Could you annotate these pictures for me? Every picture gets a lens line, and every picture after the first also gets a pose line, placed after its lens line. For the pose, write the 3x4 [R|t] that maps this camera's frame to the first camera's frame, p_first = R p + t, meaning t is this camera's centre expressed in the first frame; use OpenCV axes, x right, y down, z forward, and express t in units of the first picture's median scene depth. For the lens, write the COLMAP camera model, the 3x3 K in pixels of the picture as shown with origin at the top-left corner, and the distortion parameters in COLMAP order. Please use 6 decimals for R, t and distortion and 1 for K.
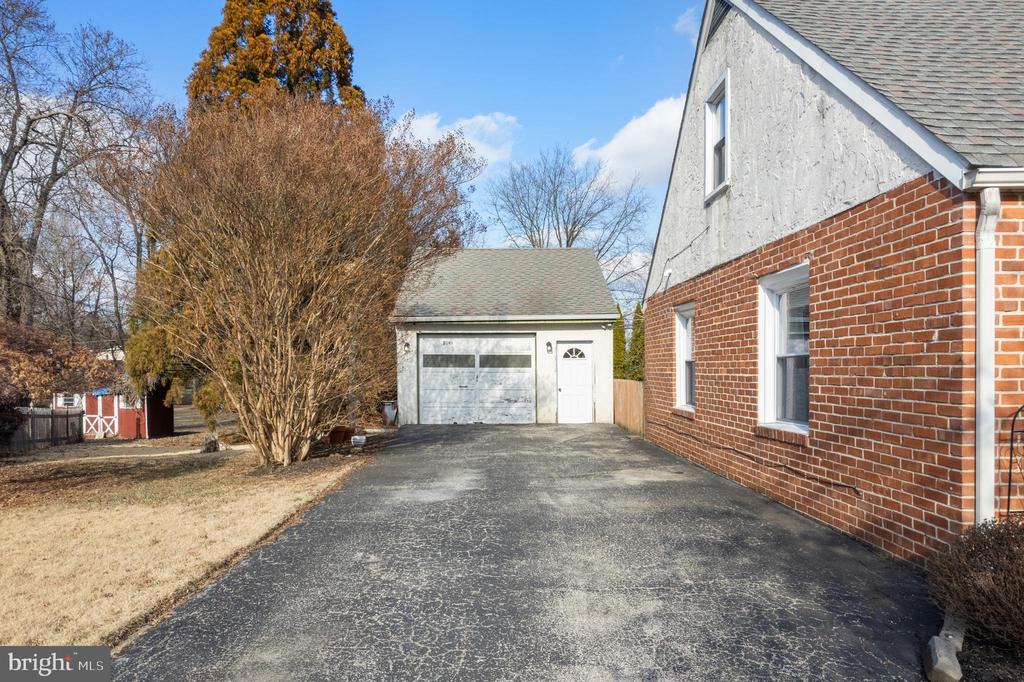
lens RADIAL K [[621.5, 0, 522.9], [0, 621.5, 372.5], [0, 0, 1]] dist [-0.025658, 0.000220]
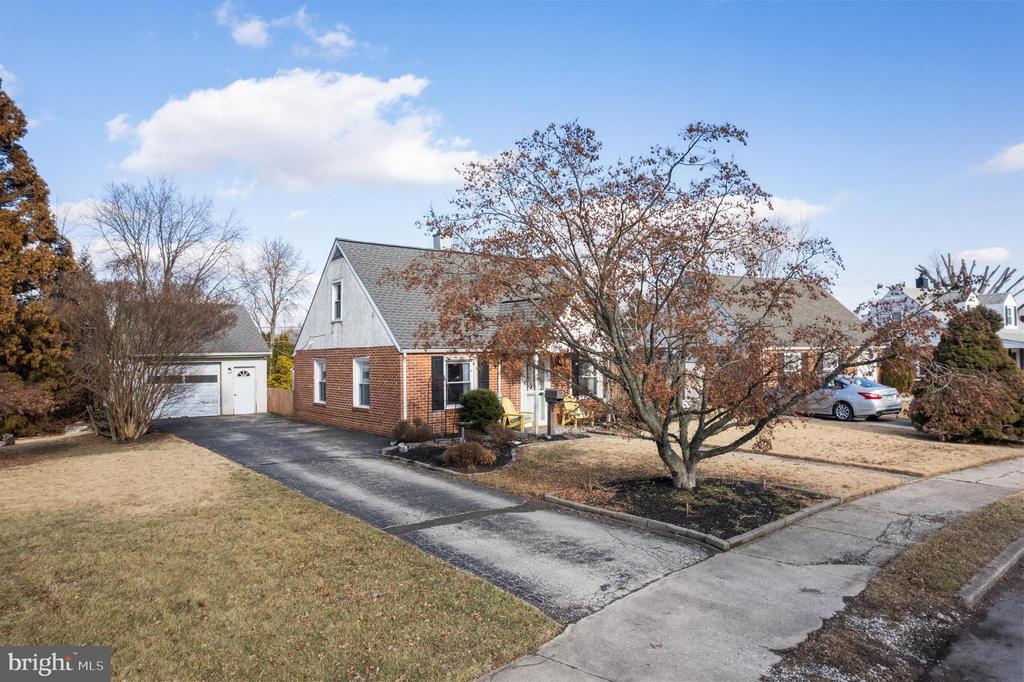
lens RADIAL K [[621.5, 0, 512.0], [0, 621.5, 344.6], [0, 0, 1]] dist [-0.025658, 0.000220]
pose [[0.791662, 0.004917, 0.610940, -0.415137], [0.013169, 0.999598, -0.025110, -0.063507], [-0.610818, 0.027924, 0.791279, -0.906869]]
